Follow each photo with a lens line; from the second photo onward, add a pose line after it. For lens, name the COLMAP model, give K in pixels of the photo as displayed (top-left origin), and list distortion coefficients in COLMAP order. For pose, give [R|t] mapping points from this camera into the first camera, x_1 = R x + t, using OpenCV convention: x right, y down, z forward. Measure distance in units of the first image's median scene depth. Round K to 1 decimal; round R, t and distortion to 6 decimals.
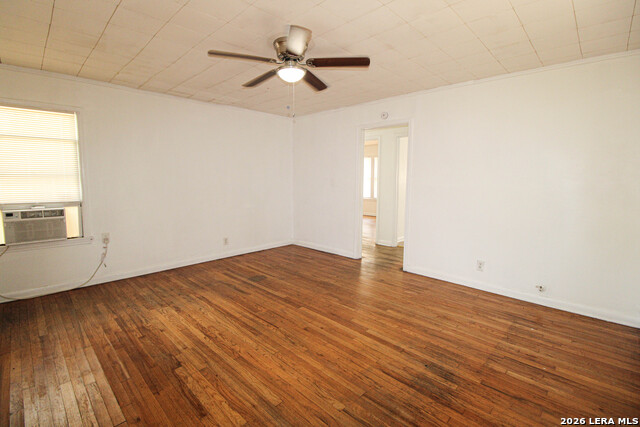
lens RADIAL K [[296.5, 0, 323.4], [0, 296.5, 208.4], [0, 0, 1]] dist [-0.002585, -0.012920]
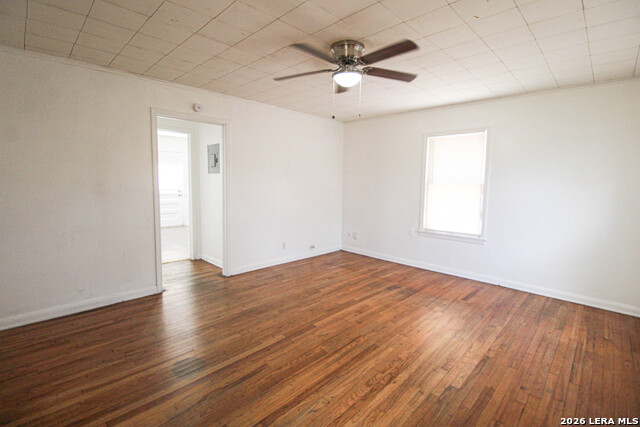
lens RADIAL K [[296.5, 0, 323.4], [0, 296.5, 208.4], [0, 0, 1]] dist [-0.002585, -0.012920]
pose [[0.005235, -0.101285, 0.994844, -0.995555], [0.094916, 0.990416, 0.100334, -0.115814], [-0.995472, 0.093901, 0.014799, 0.975871]]
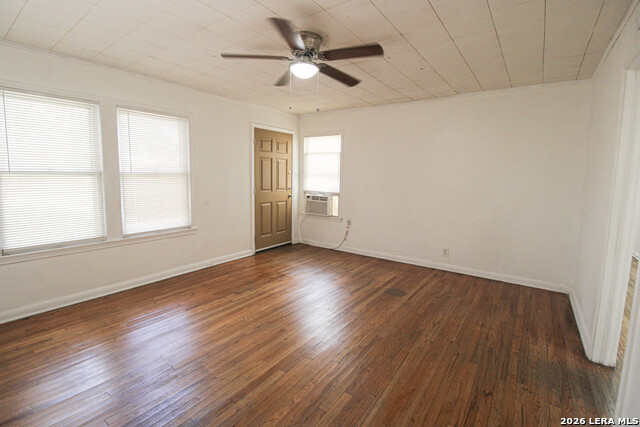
lens RADIAL K [[296.5, 0, 323.4], [0, 296.5, 208.4], [0, 0, 1]] dist [-0.002585, -0.012920]
pose [[0.141266, 0.107665, -0.984100, 0.805679], [-0.120942, 0.988499, 0.090785, -0.091229], [0.982556, 0.106194, 0.152663, 0.850740]]
